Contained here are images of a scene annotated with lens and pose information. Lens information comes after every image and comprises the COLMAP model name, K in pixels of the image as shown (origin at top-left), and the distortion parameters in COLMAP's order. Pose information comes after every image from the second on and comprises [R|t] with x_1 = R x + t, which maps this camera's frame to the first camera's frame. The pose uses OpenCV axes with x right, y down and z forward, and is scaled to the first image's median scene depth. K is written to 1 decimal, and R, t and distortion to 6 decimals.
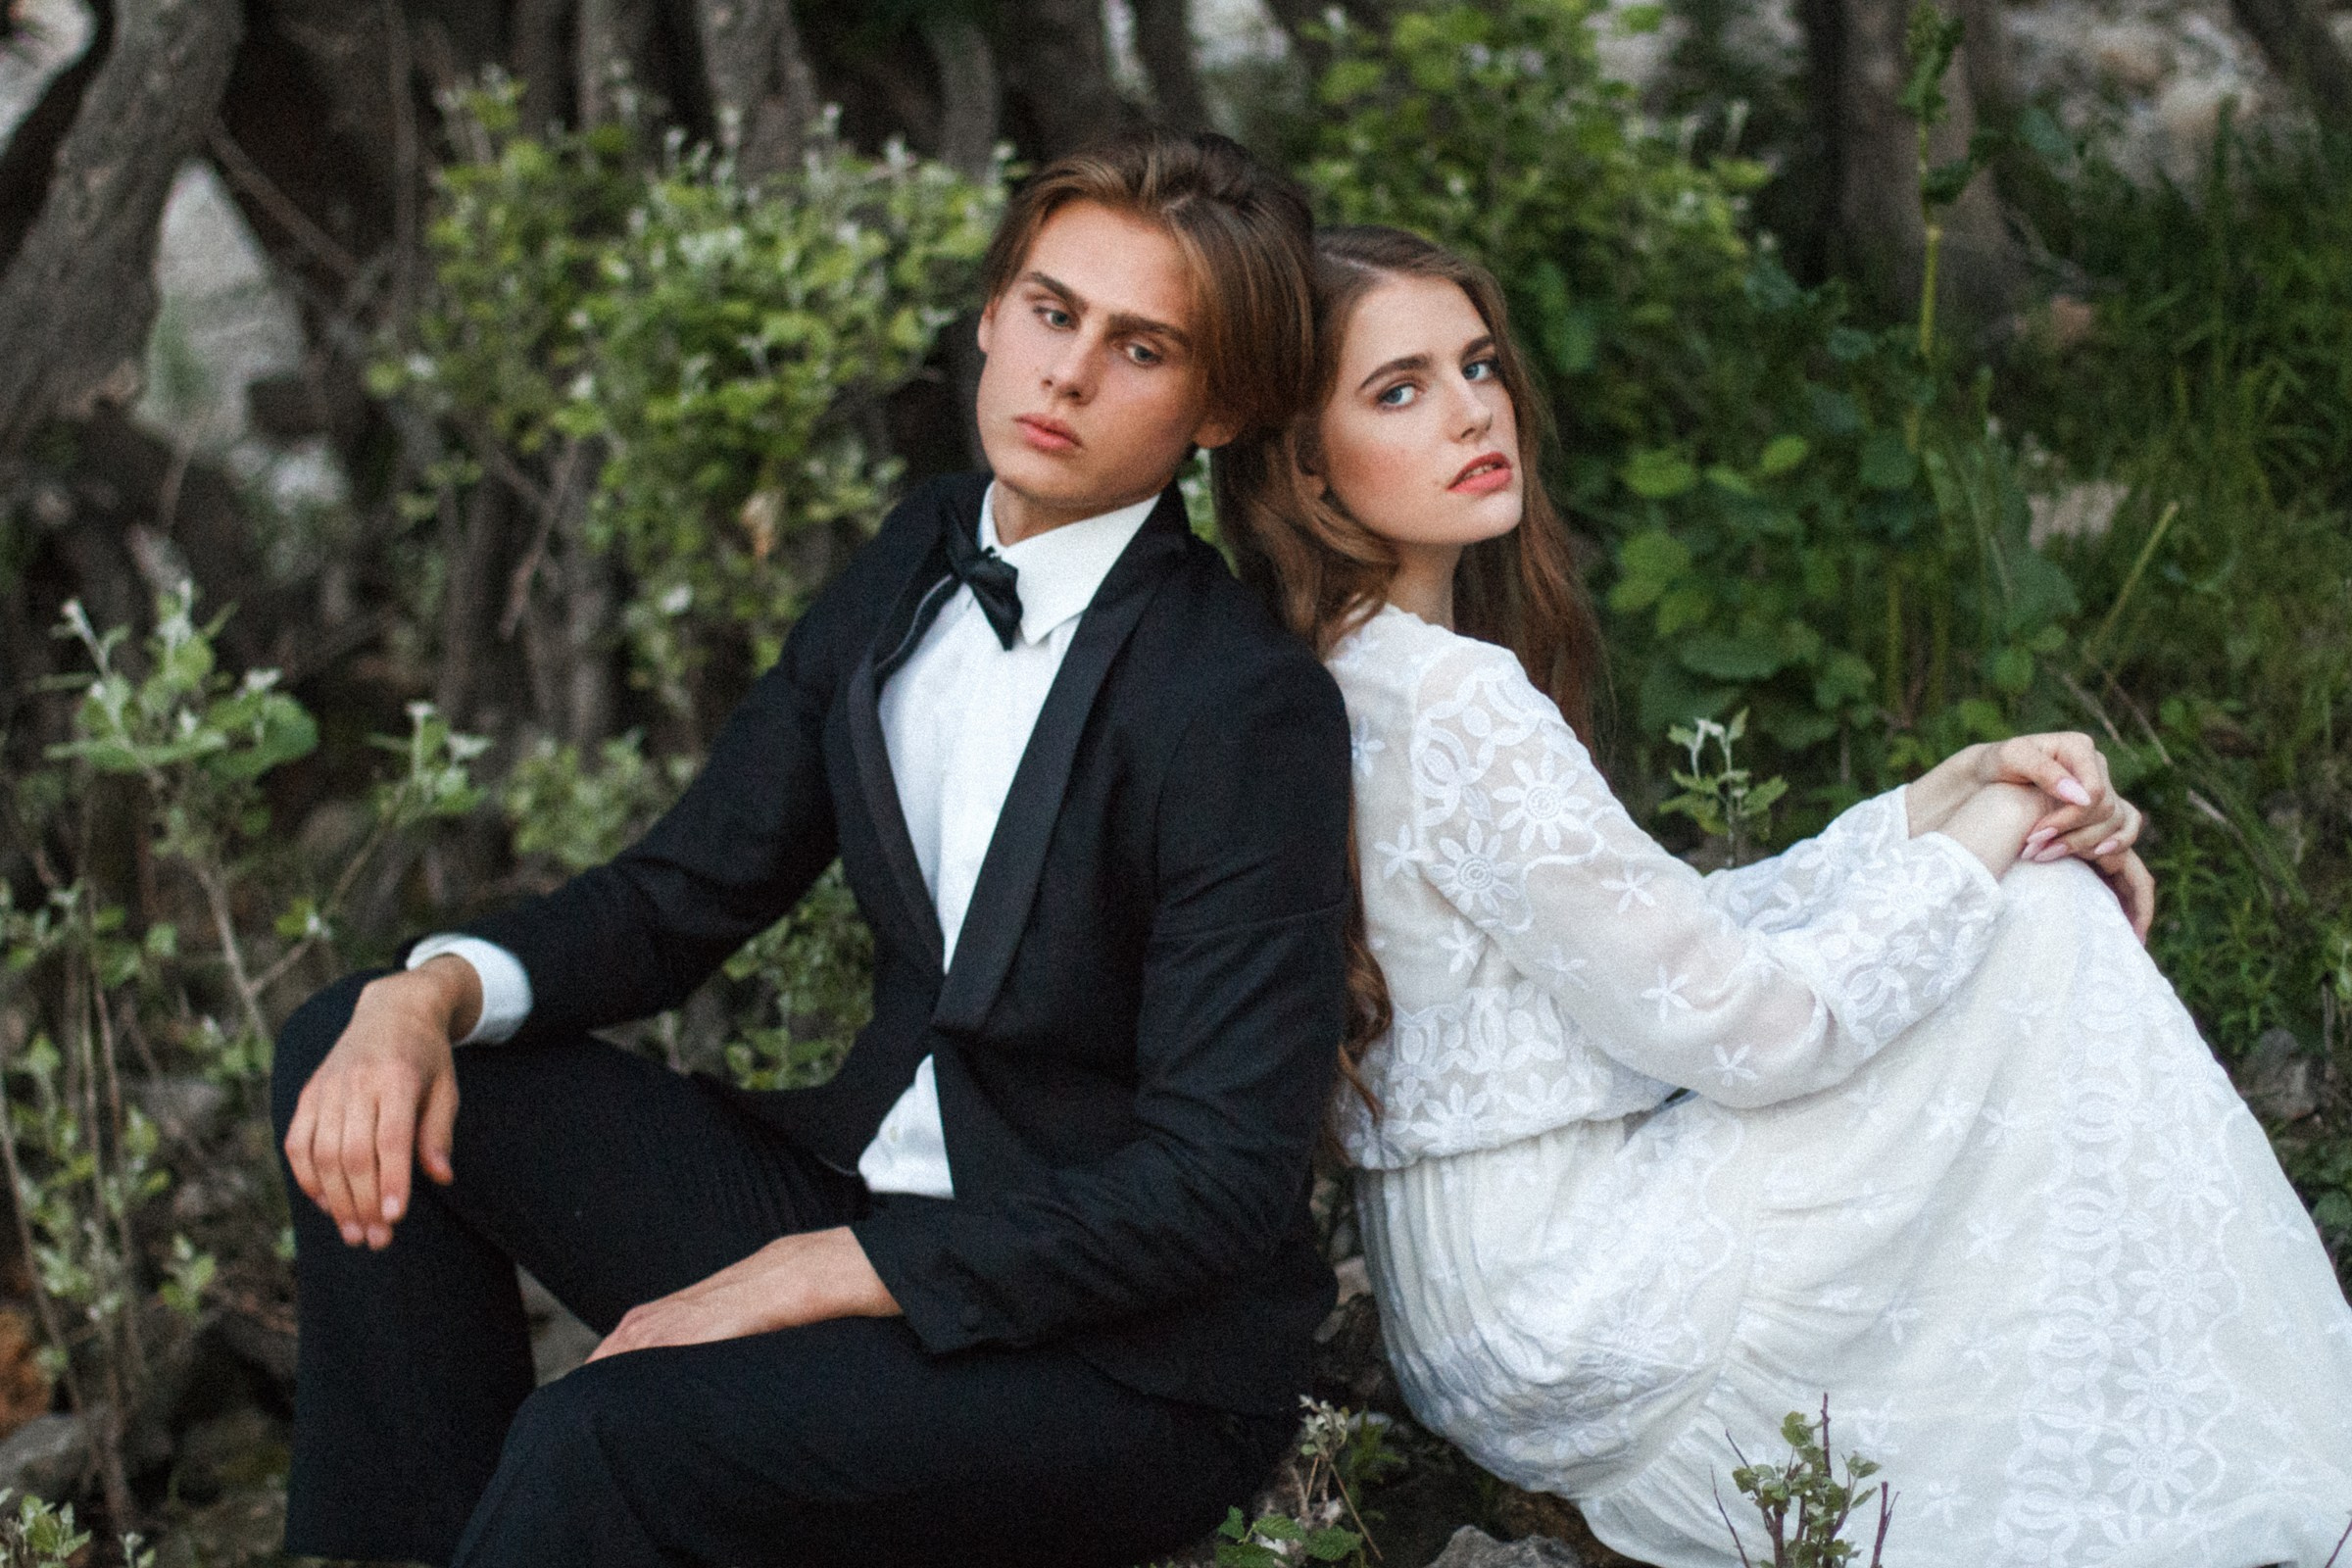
lens RADIAL K [[5397.2, 0, 1176.1], [0, 5397.2, 781.8], [0, 0, 1]] dist [-0.099279, 0.000000]
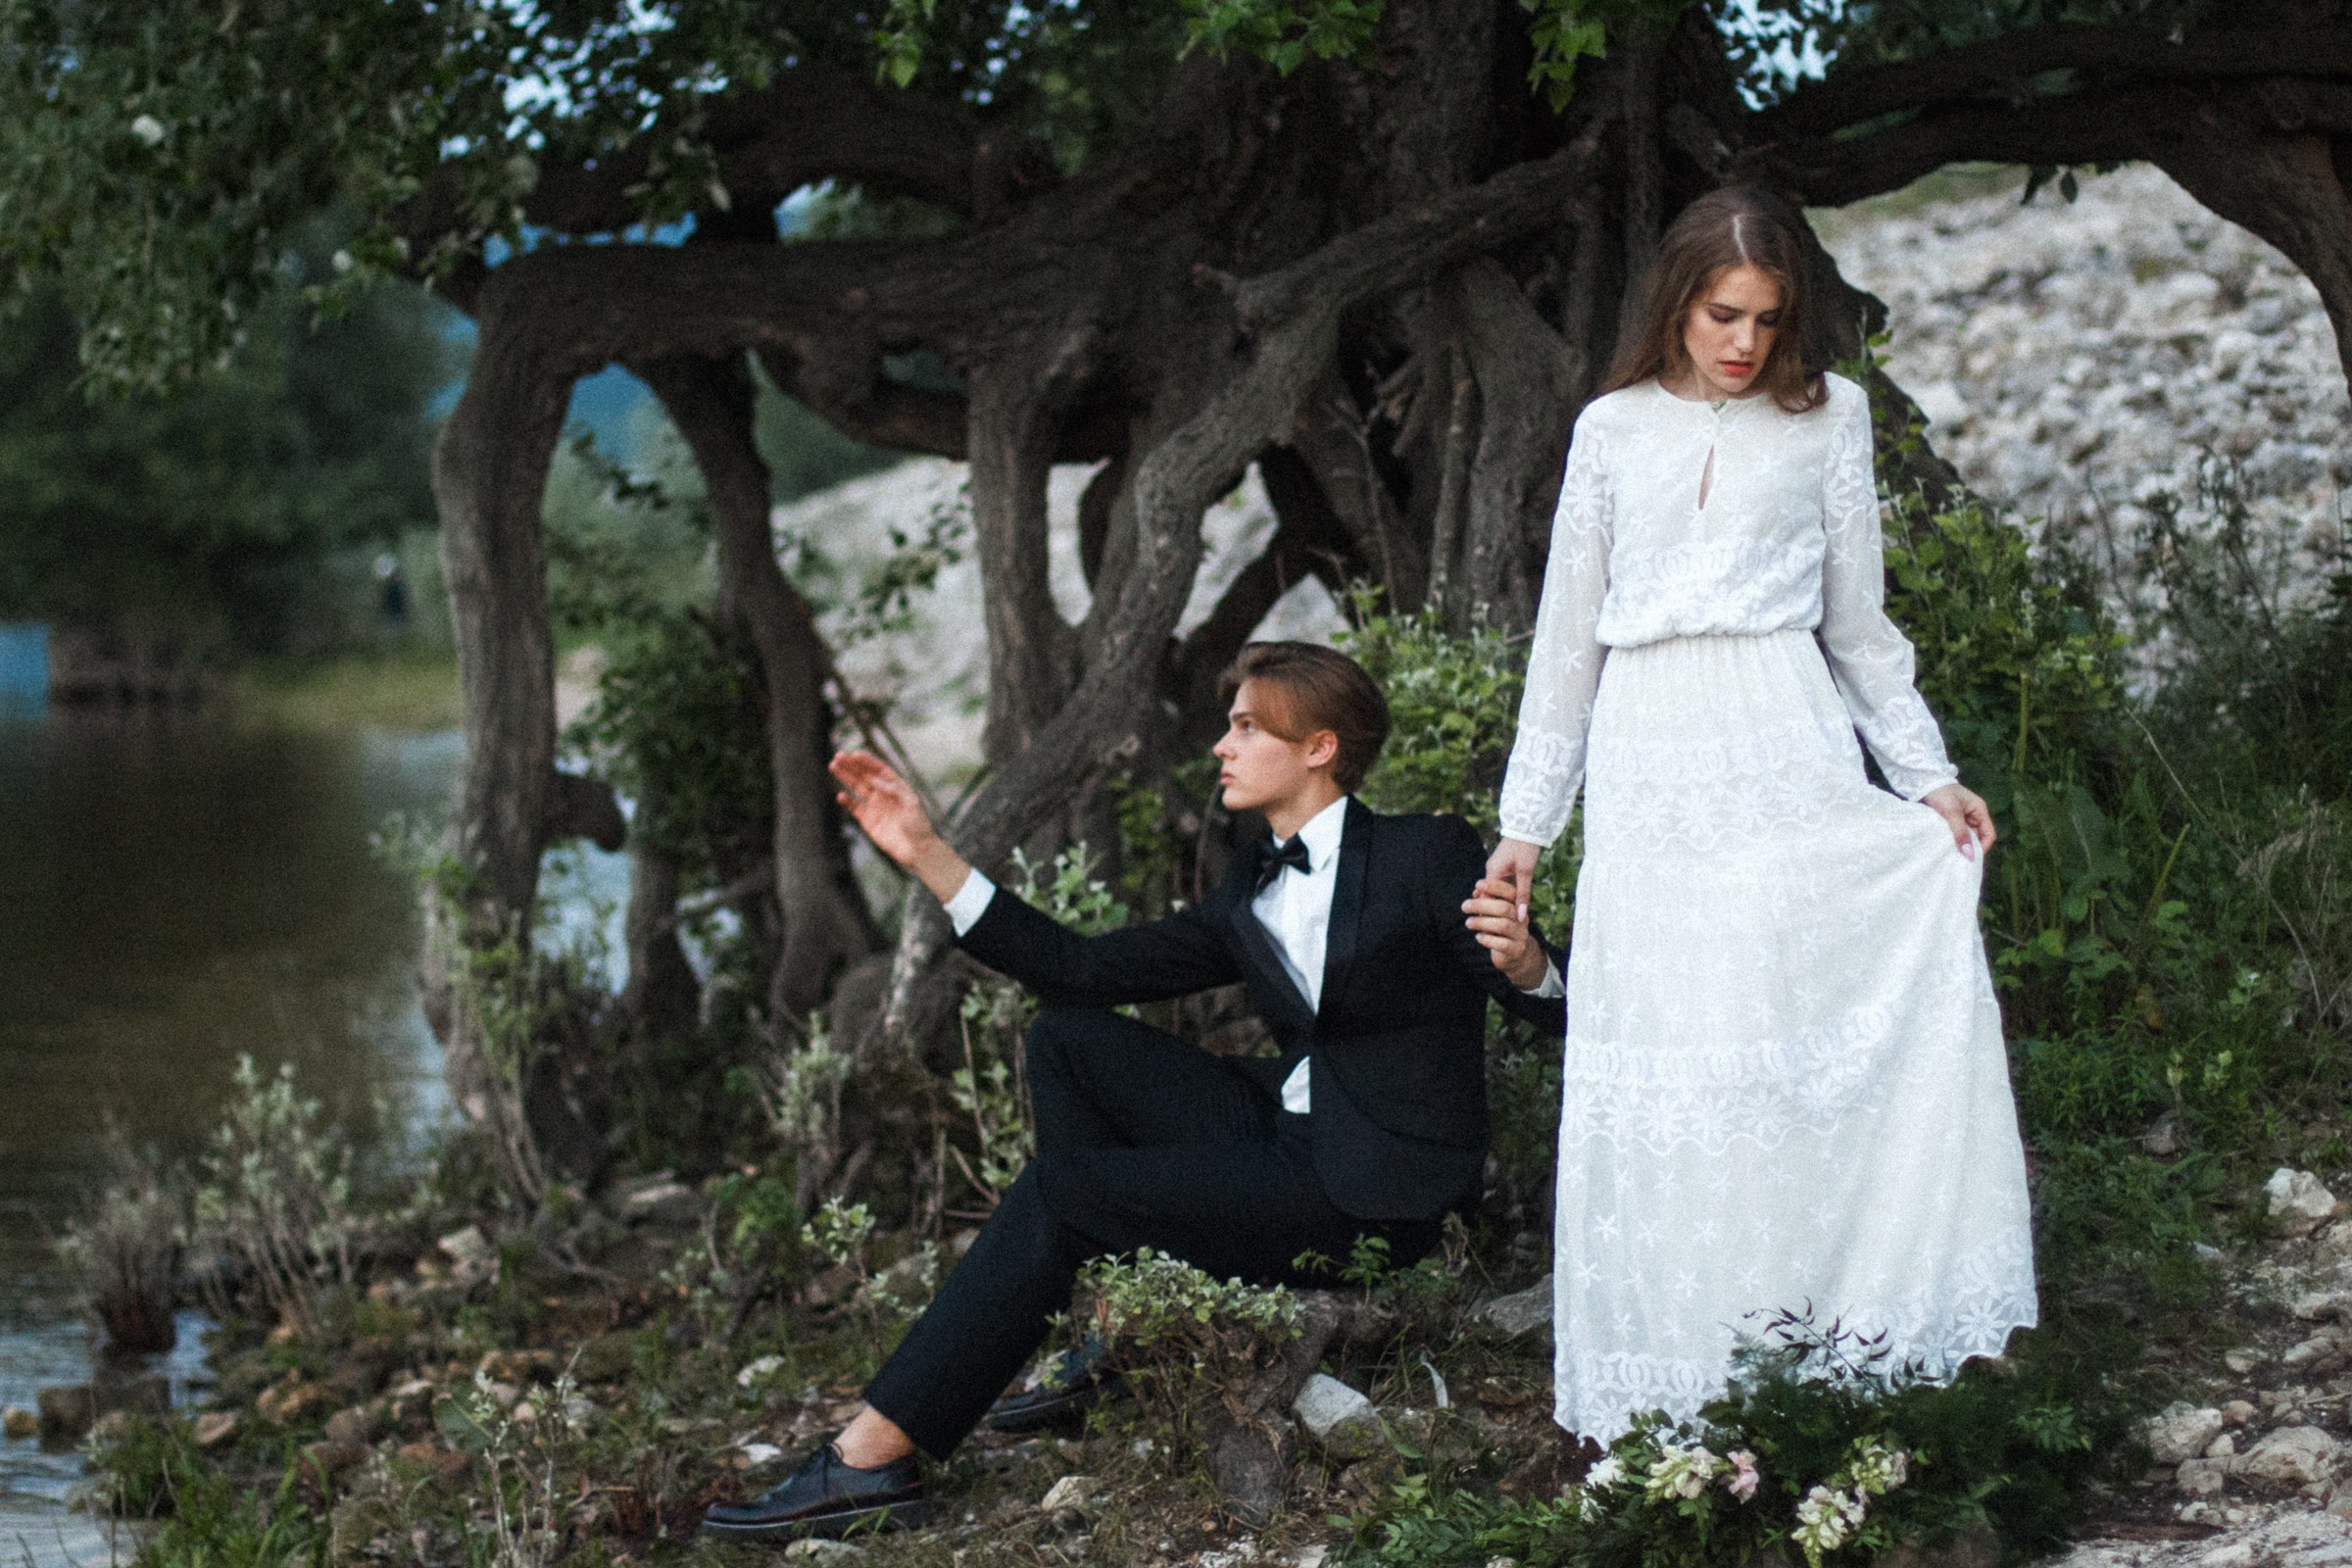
lens RADIAL K [[5397.2, 0, 1189.0], [0, 5397.2, 767.0], [0, 0, 1]] dist [-0.099279, 0.000000]
pose [[0.935131, 0.015226, -0.353975, 0.504841], [-0.041816, 0.996836, -0.067591, 0.062197], [0.351826, 0.078008, 0.932809, -0.779887]]
